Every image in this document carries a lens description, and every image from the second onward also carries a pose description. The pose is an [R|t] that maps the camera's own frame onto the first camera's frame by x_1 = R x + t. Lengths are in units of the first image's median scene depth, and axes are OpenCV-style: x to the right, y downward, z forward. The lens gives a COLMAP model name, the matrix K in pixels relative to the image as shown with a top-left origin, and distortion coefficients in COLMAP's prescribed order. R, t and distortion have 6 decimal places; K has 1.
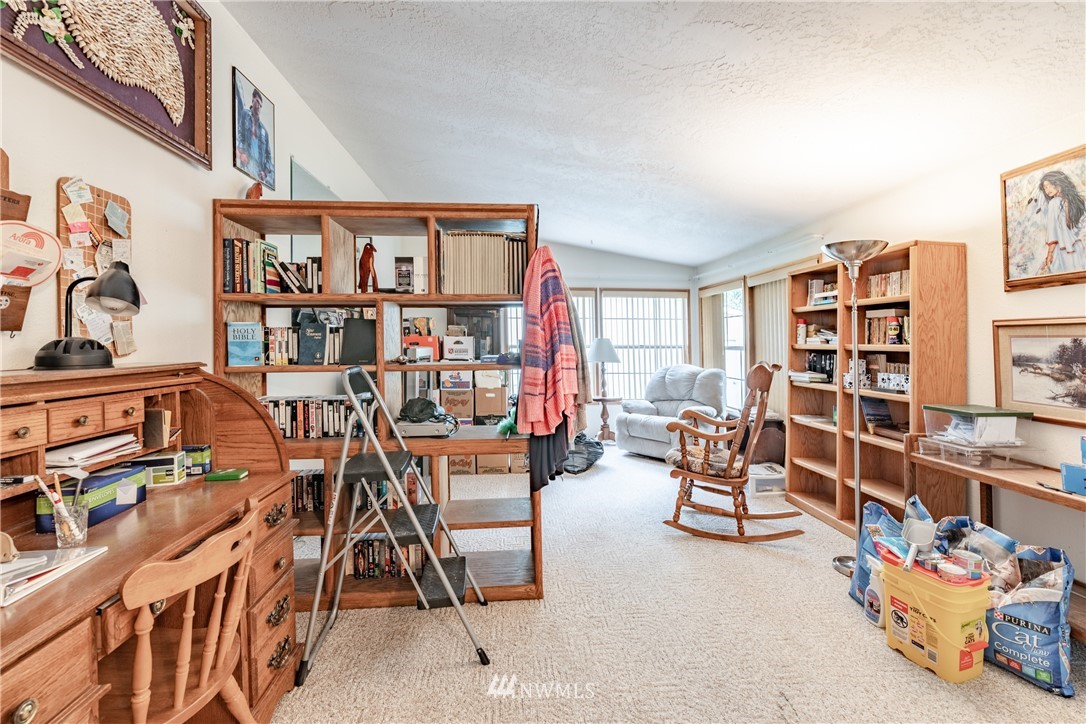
lens RADIAL K [[476.4, 0, 545.8], [0, 476.4, 347.5], [0, 0, 1]] dist [-0.001548, -0.000205]
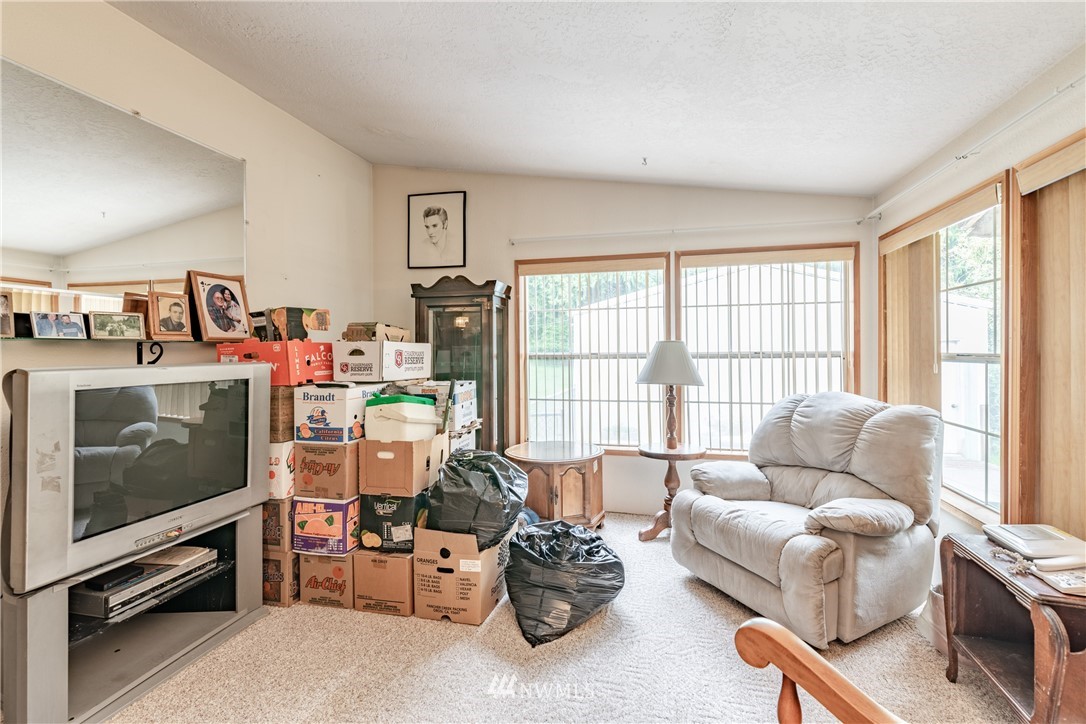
lens RADIAL K [[480.8, 0, 545.7], [0, 480.8, 367.6], [0, 0, 1]] dist [0.000692, -0.000091]
pose [[0.947829, 0.000724, -0.318778, 0.176877], [0.009509, 0.999488, 0.030543, -0.006785], [0.318637, -0.031981, 0.947337, 0.475644]]
